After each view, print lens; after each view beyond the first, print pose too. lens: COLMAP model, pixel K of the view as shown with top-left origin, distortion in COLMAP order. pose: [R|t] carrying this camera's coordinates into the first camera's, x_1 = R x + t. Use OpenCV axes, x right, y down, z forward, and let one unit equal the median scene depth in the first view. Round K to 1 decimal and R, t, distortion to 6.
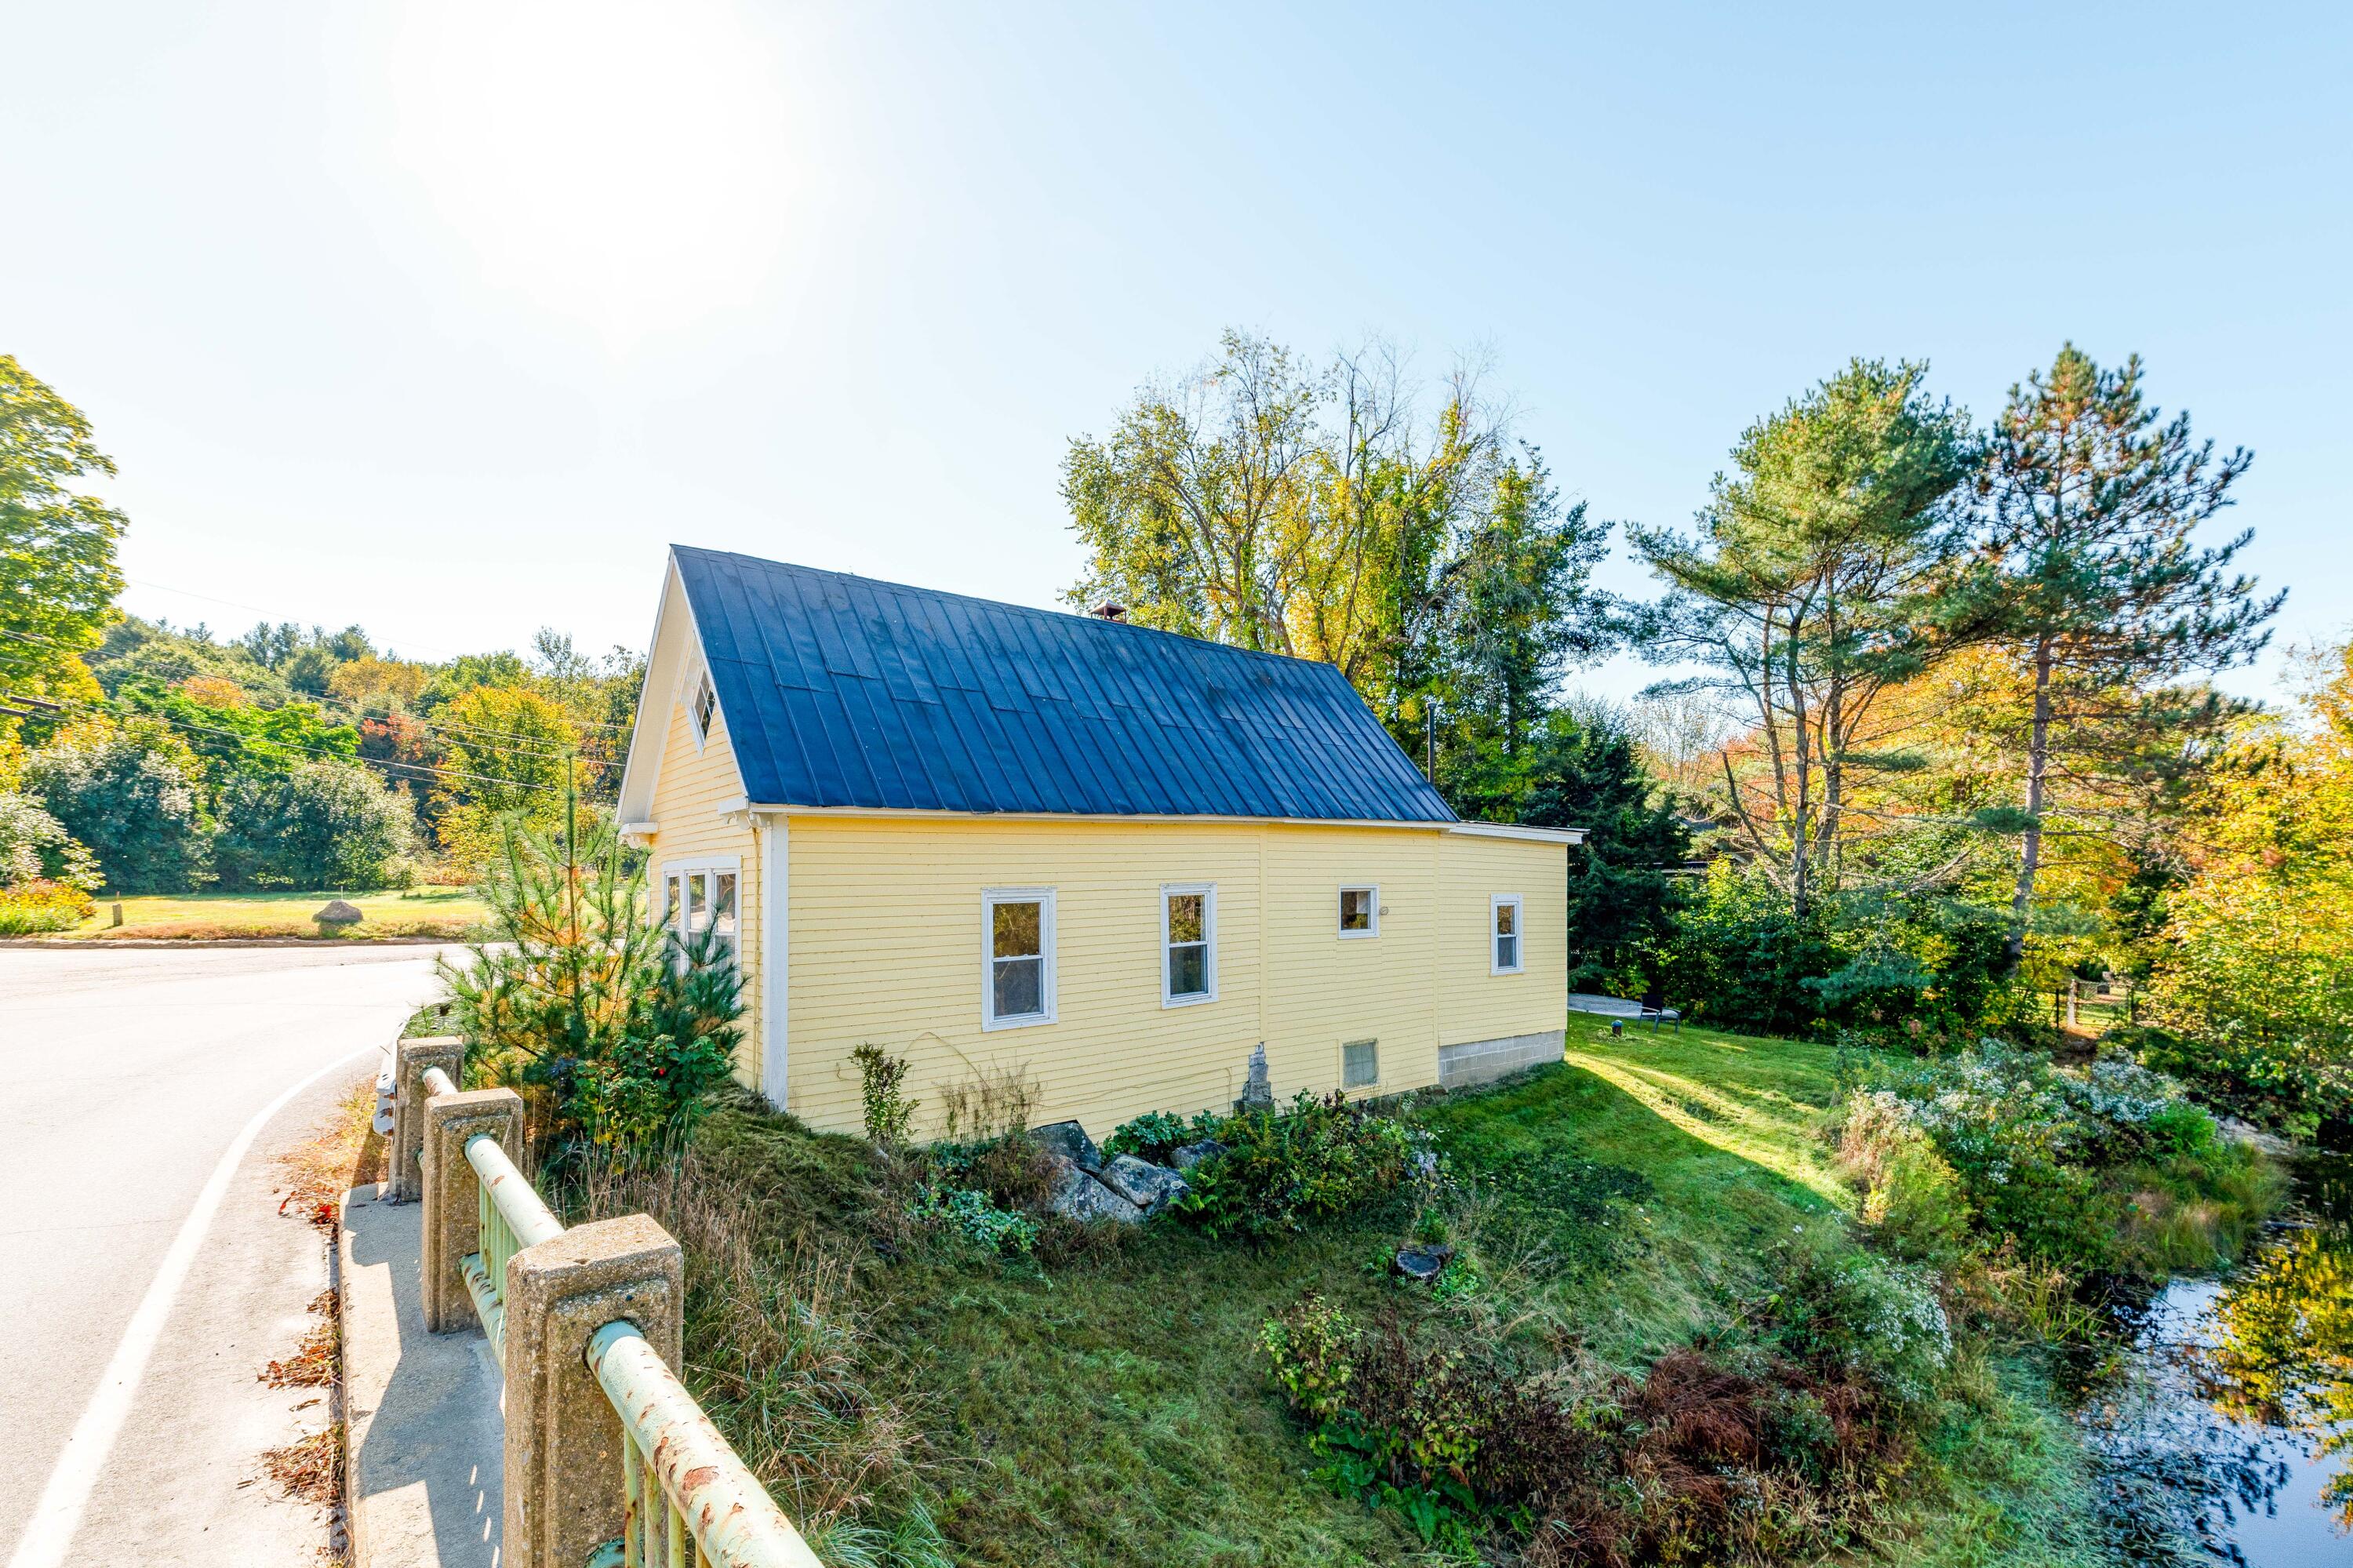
lens RADIAL K [[1033.9, 0, 1173.3], [0, 1033.9, 915.1], [0, 0, 1]] dist [0.001498, 0.000024]
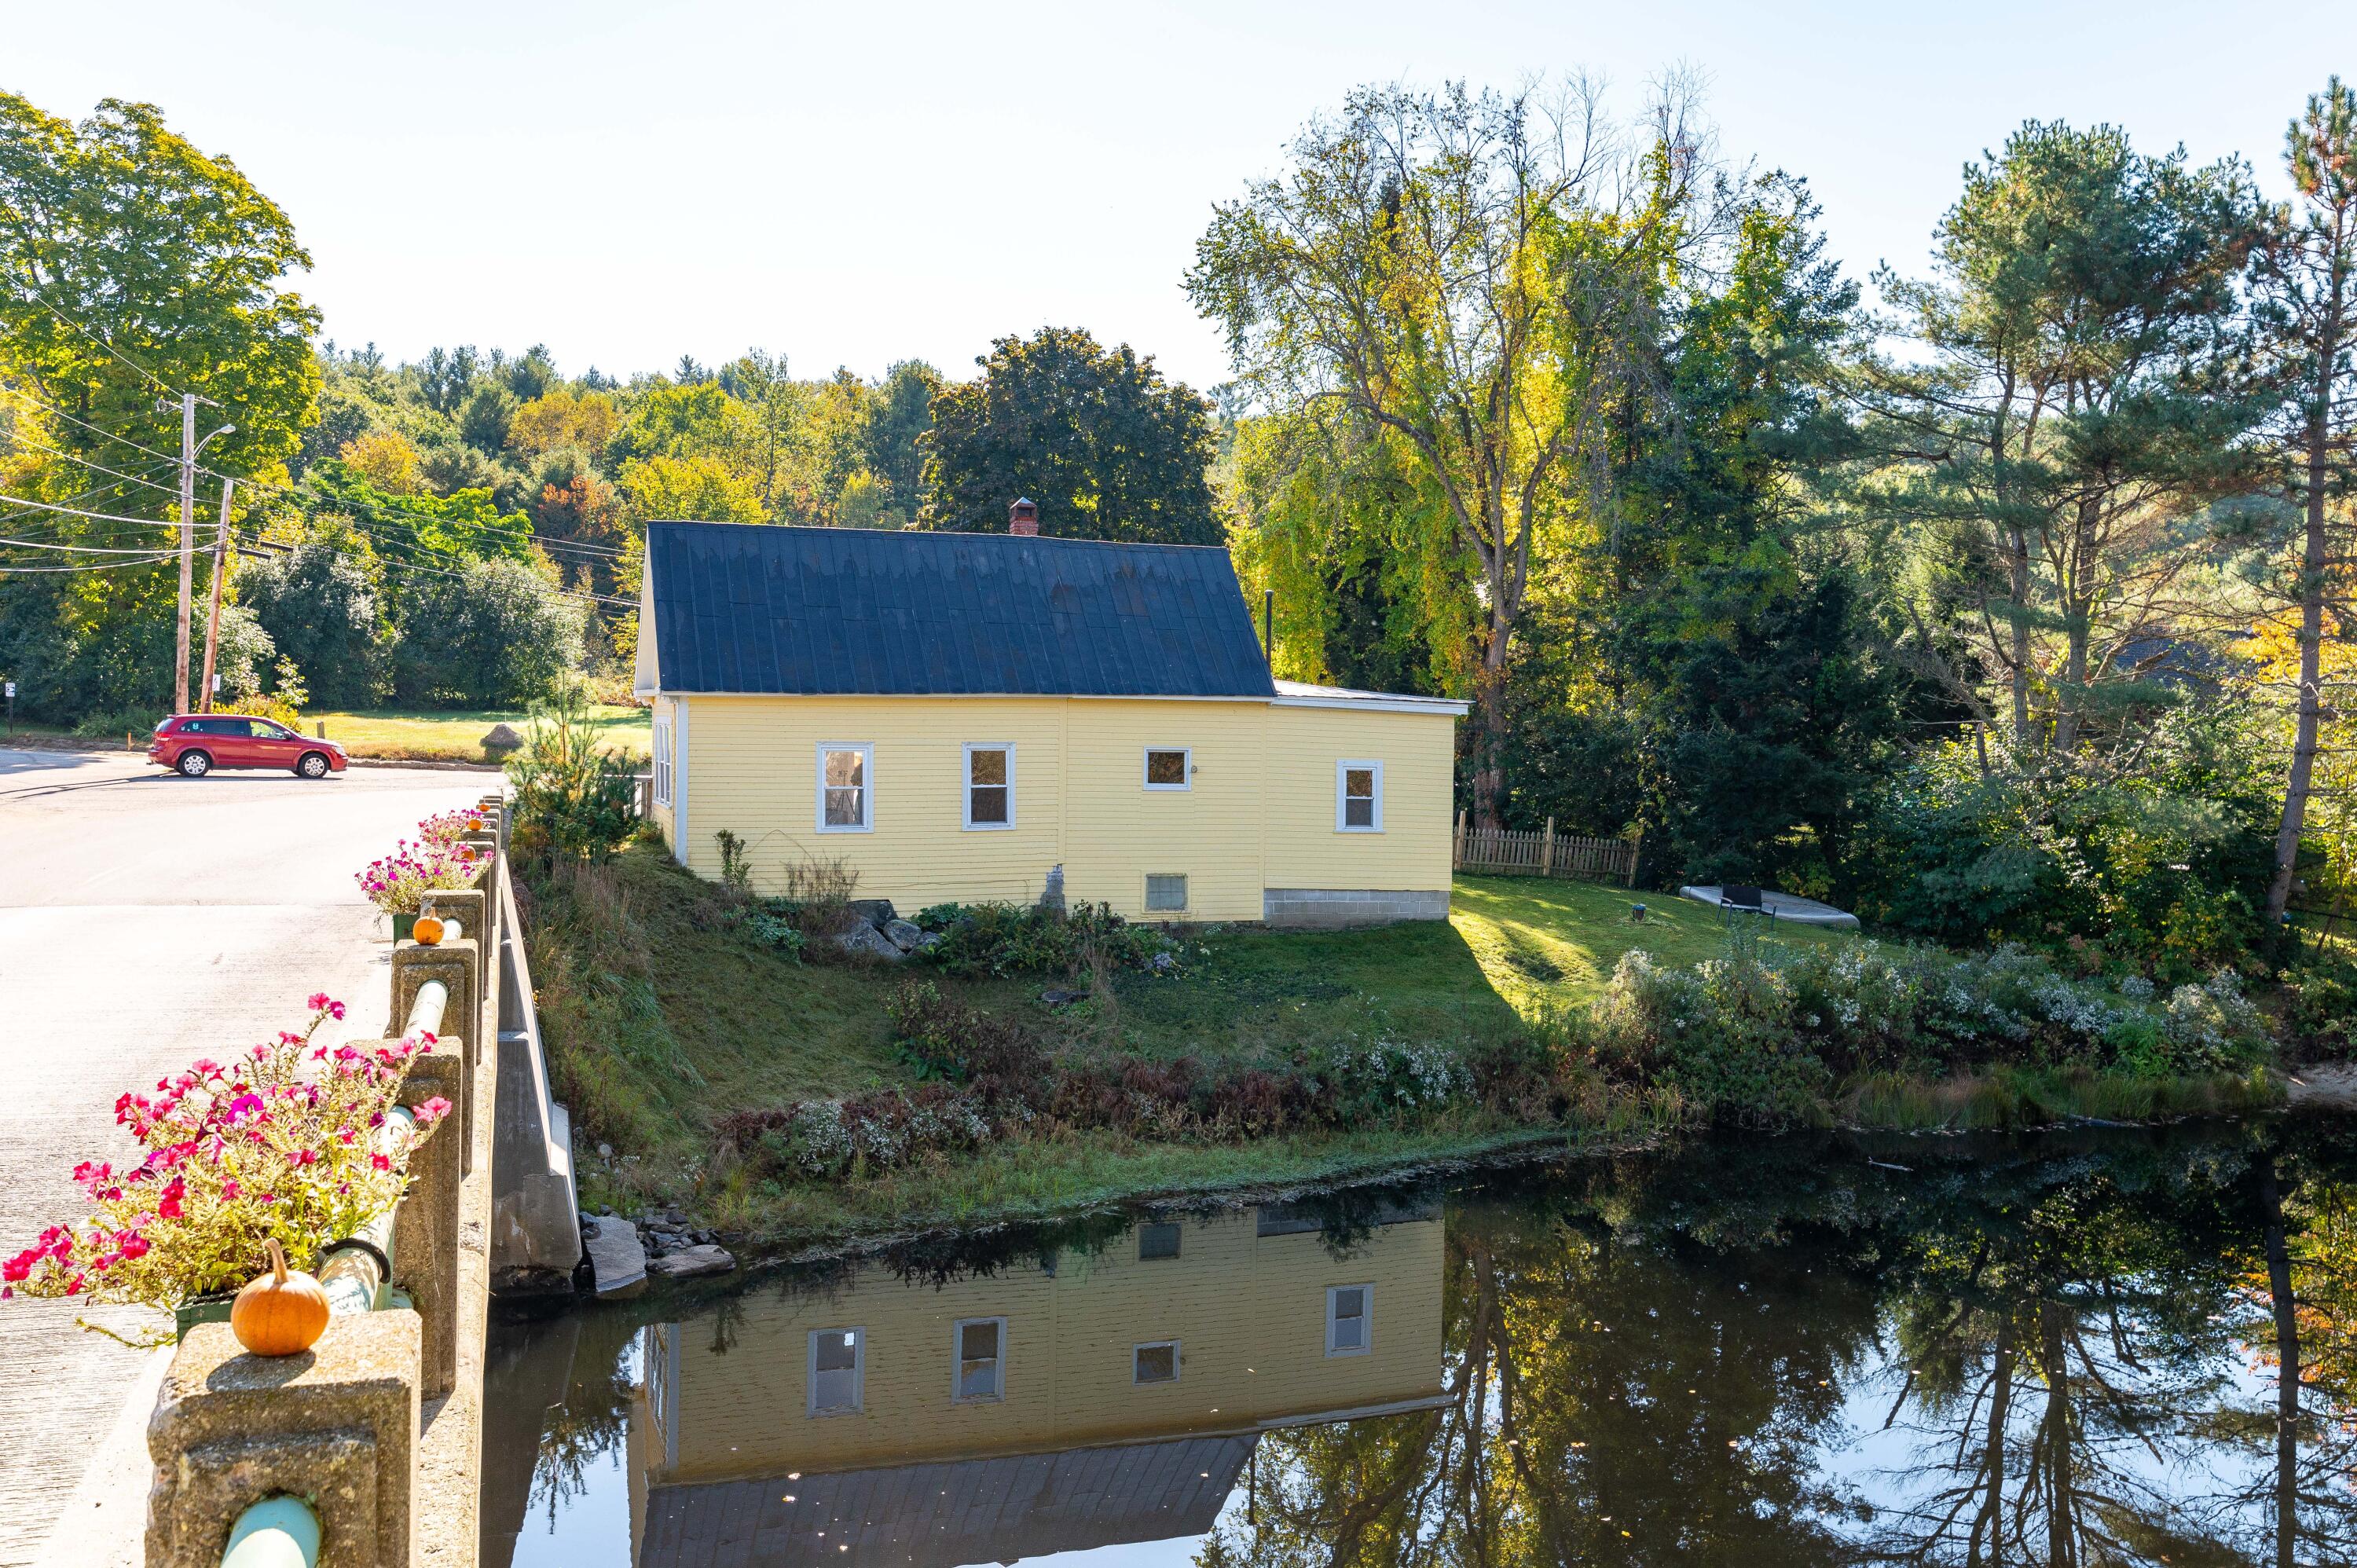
lens RADIAL K [[1976.5, 0, 1289.7], [0, 1976.5, 952.1], [0, 0, 1]] dist [0.002302, 0.003610]
pose [[0.949806, 0.067075, -0.305564, 0.467176], [-0.040029, 0.994773, 0.093942, -0.005798], [0.310268, -0.076995, 0.947526, -0.534309]]
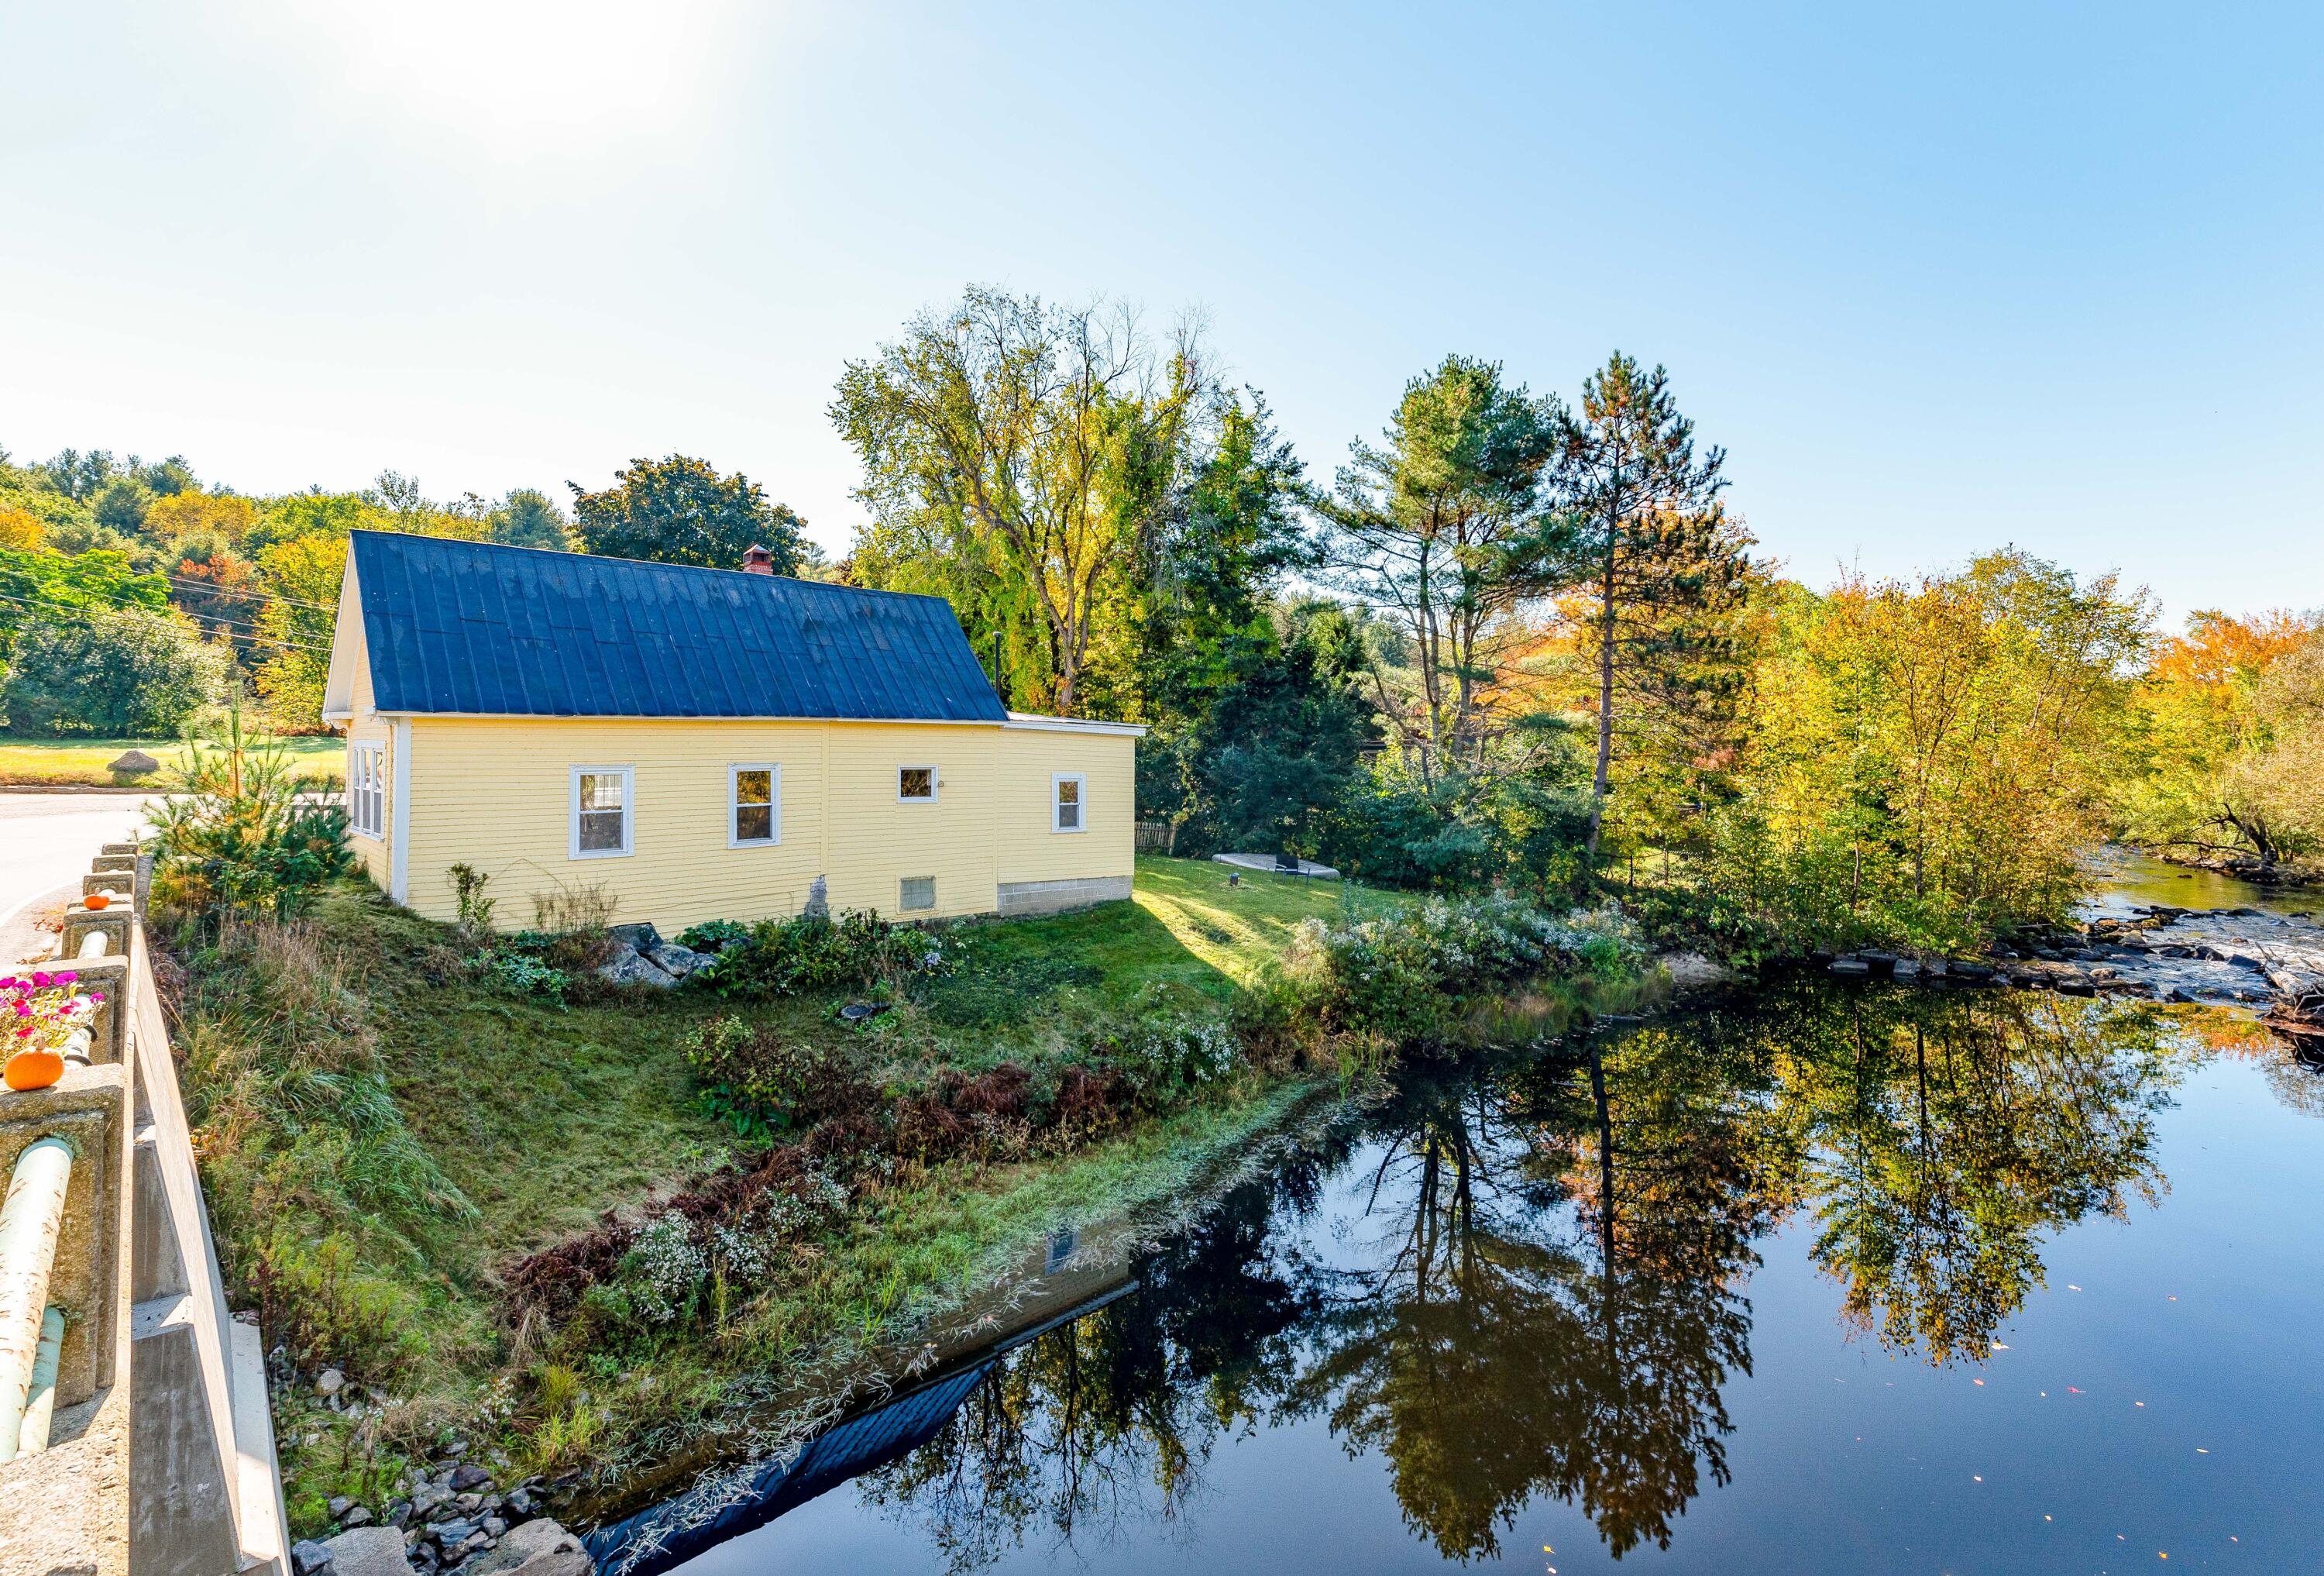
lens RADIAL K [[1079.0, 0, 1233.0], [0, 1079.0, 778.3], [0, 0, 1]] dist [0.001717, 0.000071]
pose [[0.994614, 0.021762, 0.101334, 0.201433], [-0.021613, 0.999763, -0.002568, -0.007360], [-0.101366, 0.000364, 0.994849, -0.216245]]
